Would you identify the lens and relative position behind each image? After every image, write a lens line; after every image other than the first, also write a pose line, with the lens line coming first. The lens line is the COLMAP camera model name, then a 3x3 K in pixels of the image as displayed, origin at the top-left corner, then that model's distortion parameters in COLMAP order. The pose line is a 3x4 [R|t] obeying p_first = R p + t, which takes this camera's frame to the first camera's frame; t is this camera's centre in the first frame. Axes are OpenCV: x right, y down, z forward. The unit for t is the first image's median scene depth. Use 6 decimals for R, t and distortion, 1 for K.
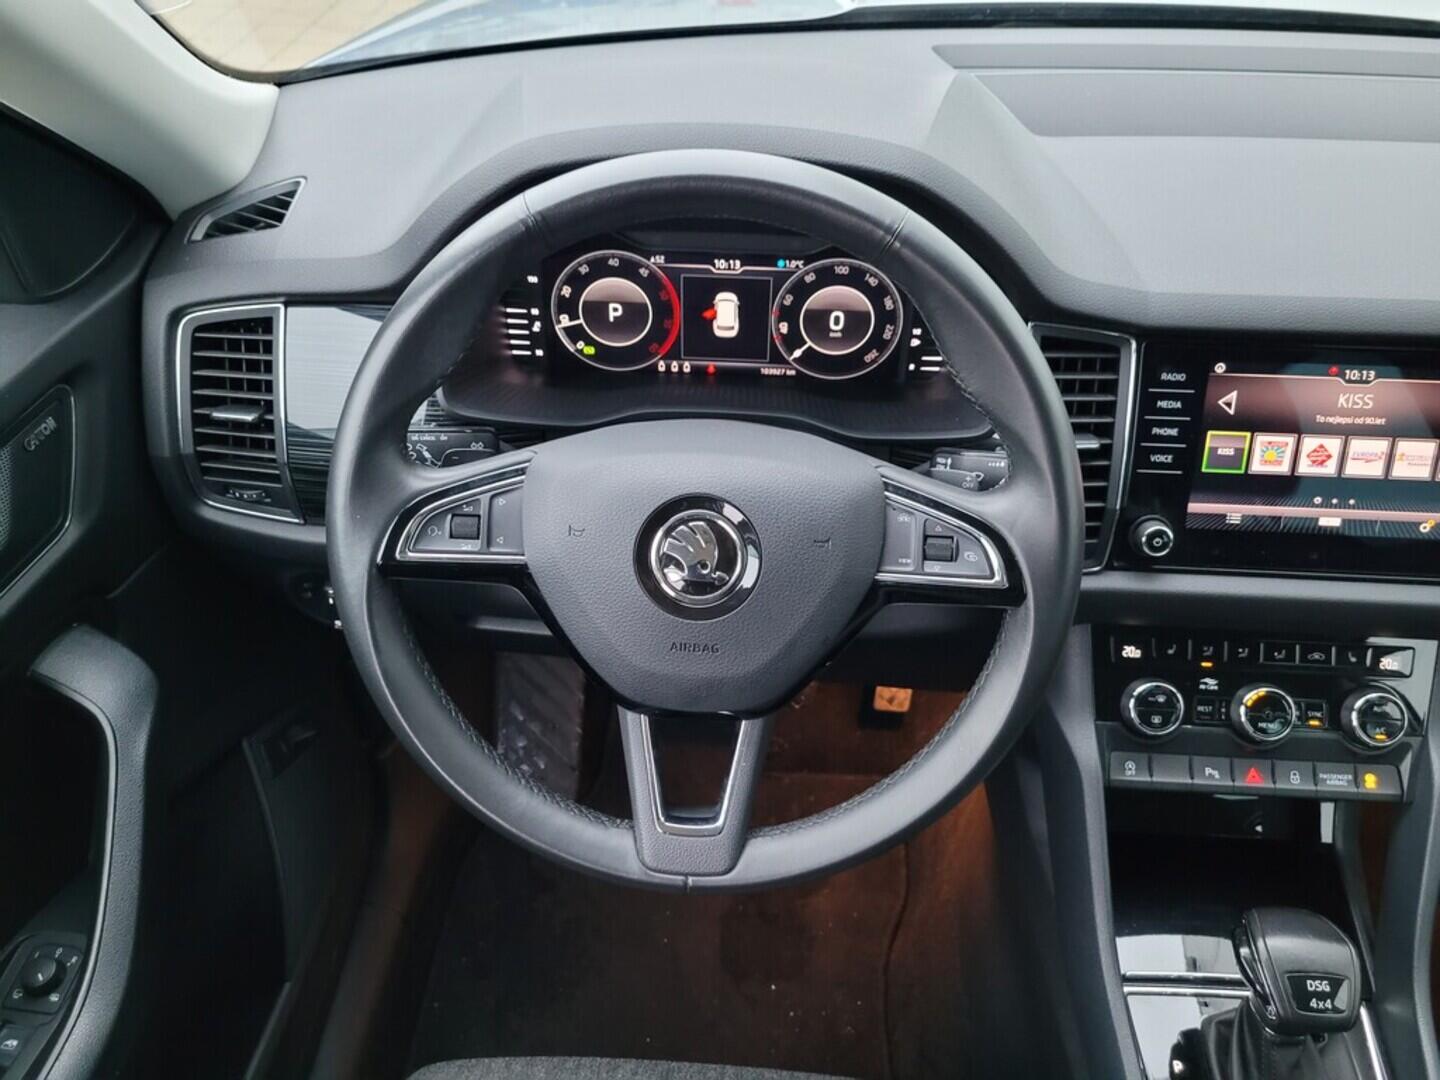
lens RADIAL K [[1108.8, 0, 706.1], [0, 1108.8, 527.5], [0, 0, 1]] dist [0.033193, -0.034031]
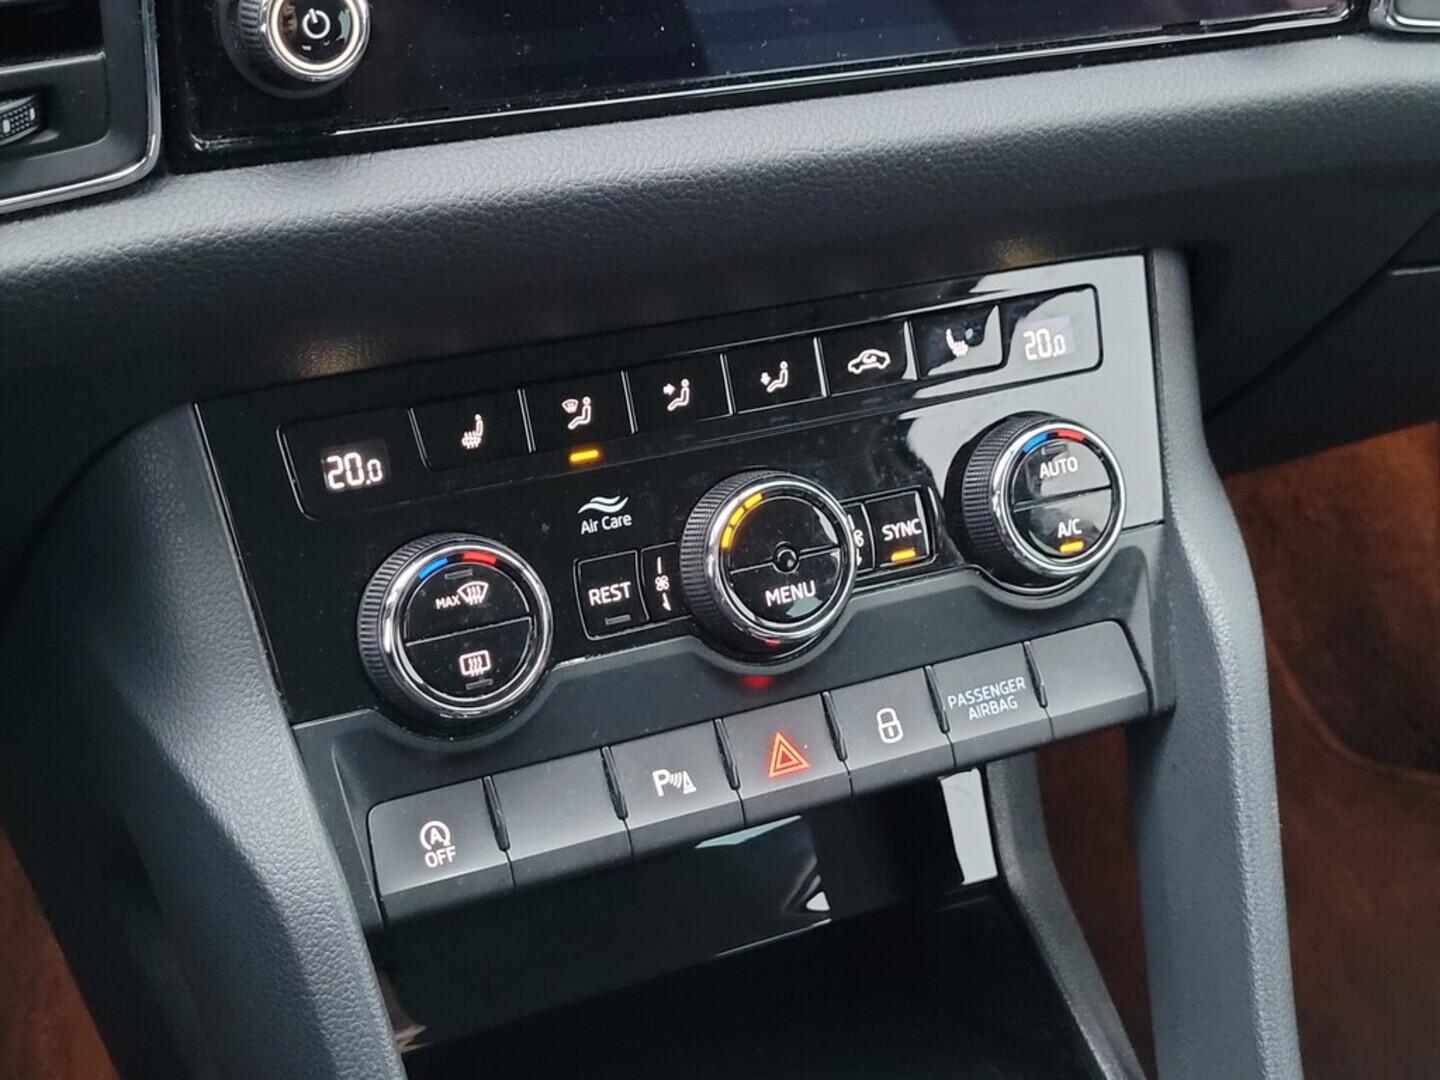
lens RADIAL K [[2136.0, 0, 706.4], [0, 2136.0, 548.1], [0, 0, 1]] dist [0.018265, 0.000000]
pose [[0.868268, -0.230553, 0.439268, 0.209597], [0.214242, 0.972885, 0.087151, 0.103965], [-0.447450, 0.018439, 0.894119, 0.449747]]
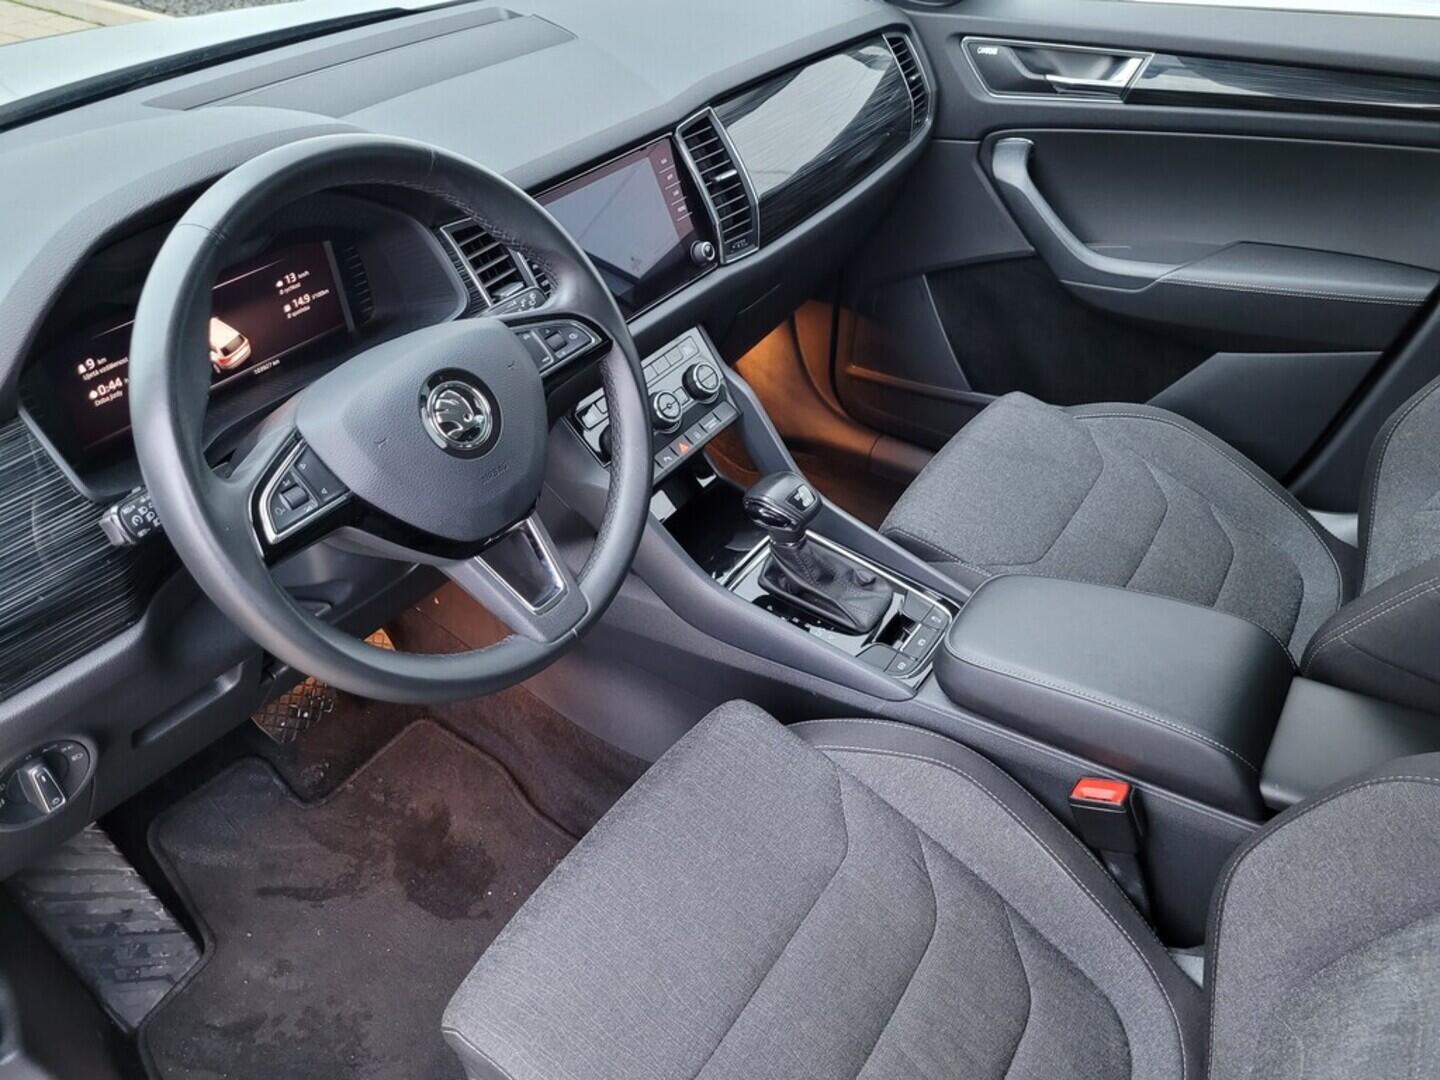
lens RADIAL K [[1108.8, 0, 723.5], [0, 1108.8, 517.3], [0, 0, 1]] dist [0.033193, -0.034031]
pose [[0.500415, -0.521146, 0.691370, -0.609348], [0.568247, 0.800177, 0.191866, 0.036121], [-0.653208, 0.296856, 0.696560, -0.089284]]
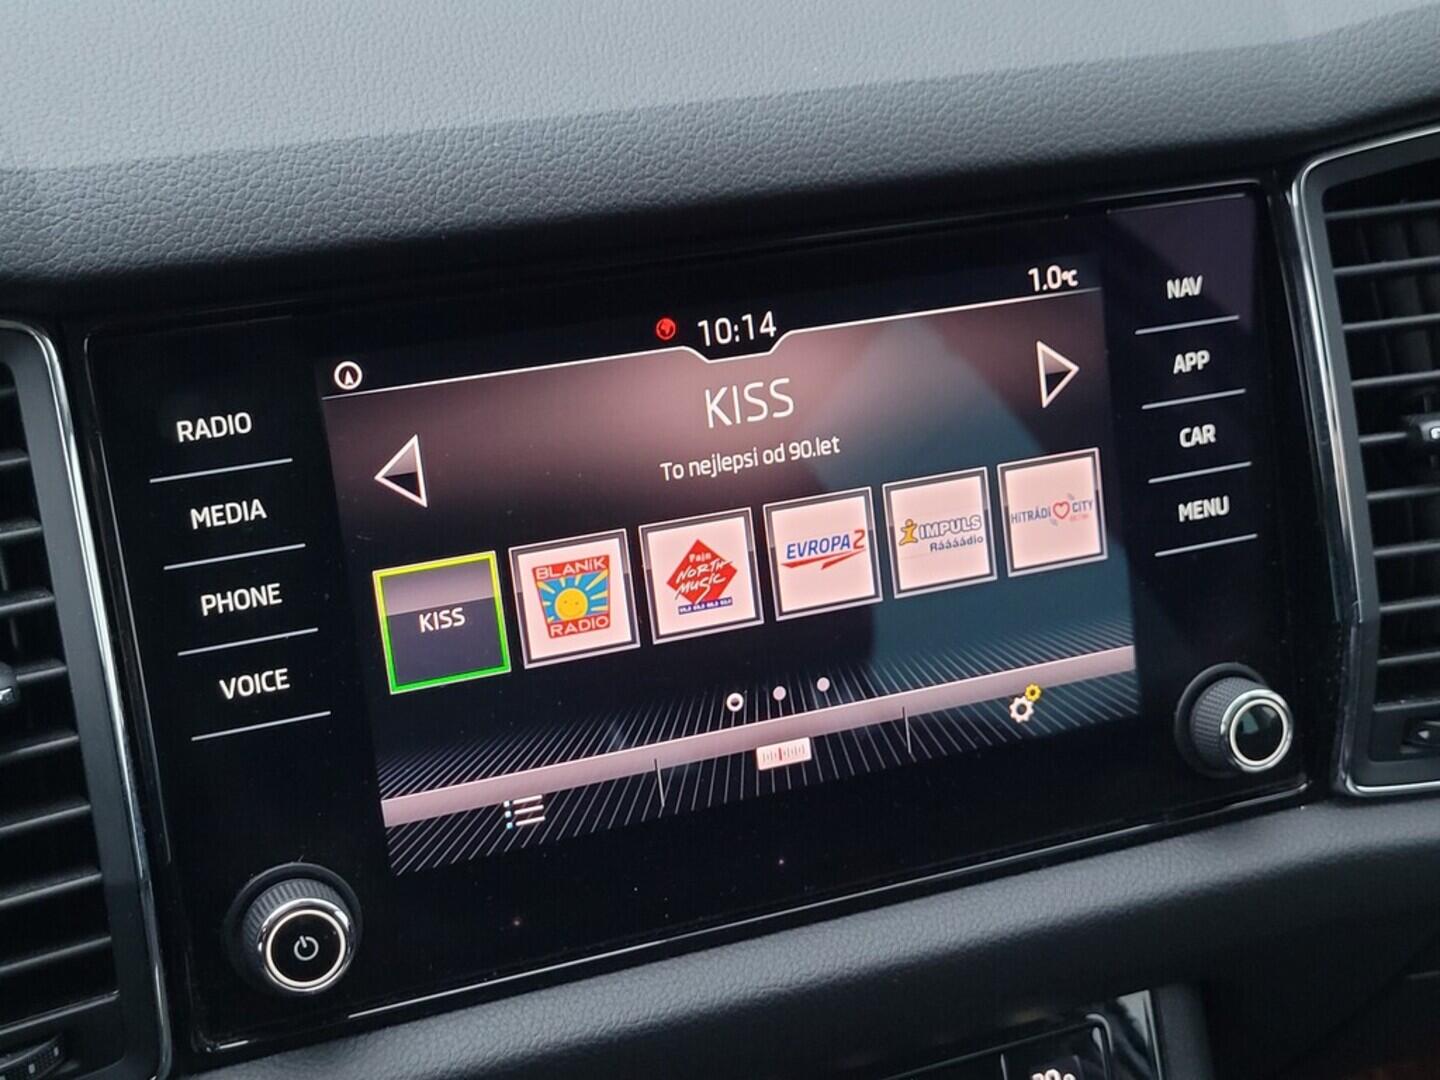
lens RADIAL K [[2142.8, 0, 730.1], [0, 2142.8, 542.0], [0, 0, 1]] dist [0.011089, 0.000000]
pose [[0.901503, -0.196571, 0.385554, 0.279796], [0.252790, 0.962292, -0.100458, -0.005574], [-0.351268, 0.188028, 0.917200, 0.359353]]
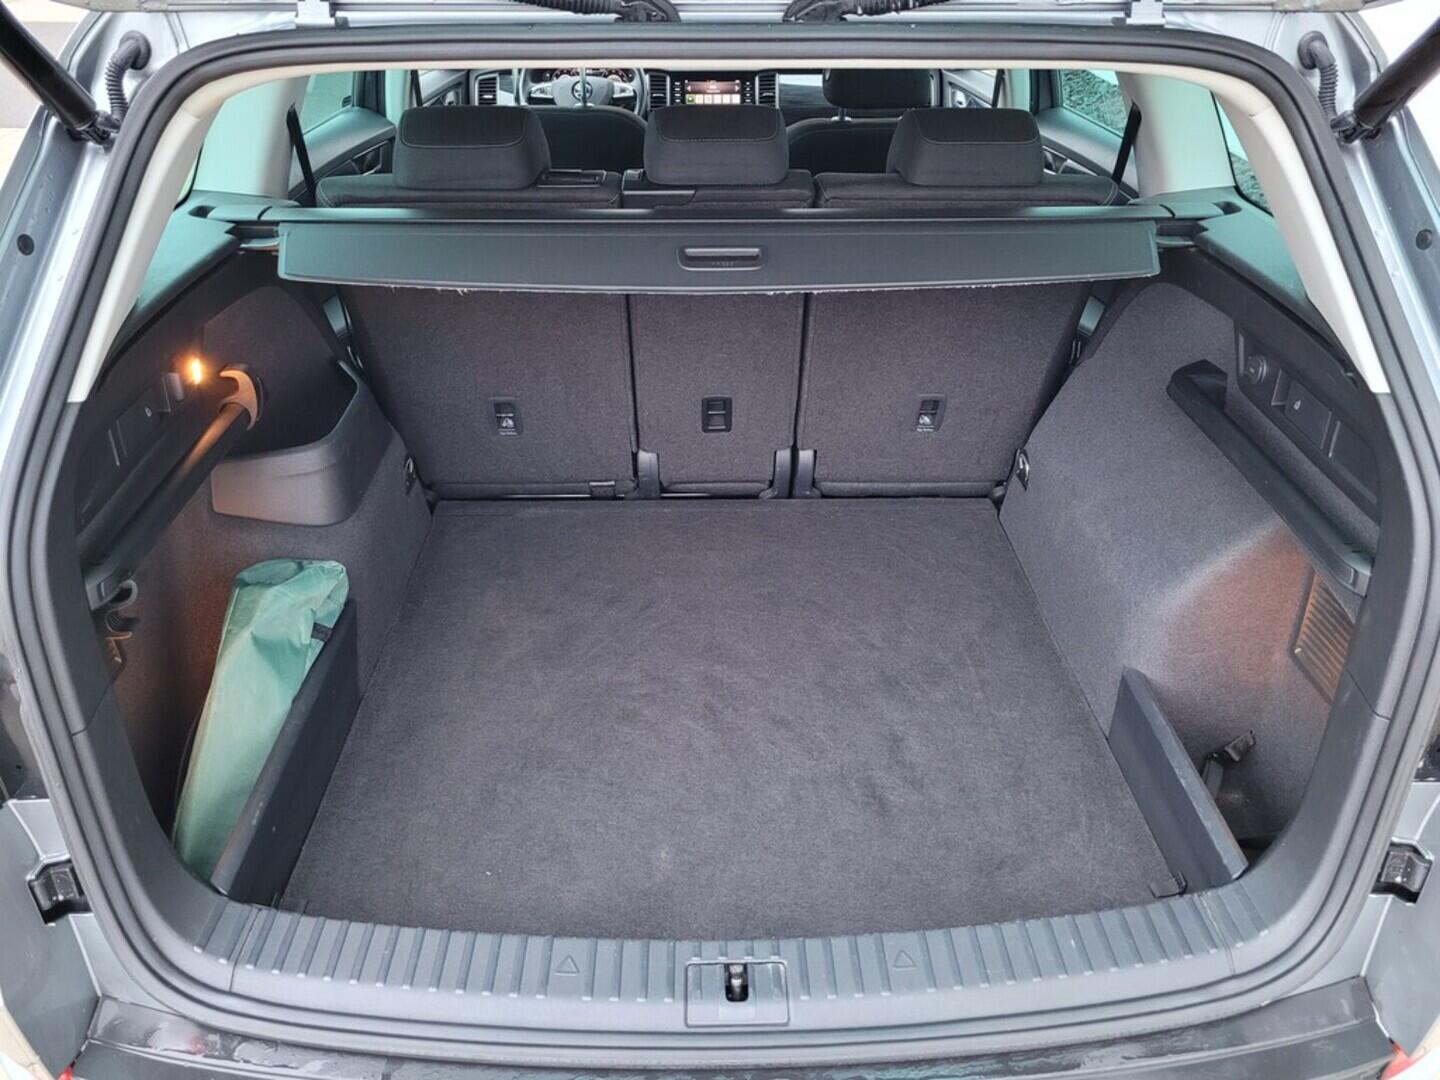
lens RADIAL K [[1108.8, 0, 723.9], [0, 1108.8, 534.2], [0, 0, 1]] dist [0.033193, -0.034031]
pose [[0.996528, -0.043872, 0.070763, 0.162328], [0.055751, 0.982853, -0.175763, 2.509552], [-0.061839, 0.179098, 0.981886, -3.268414]]
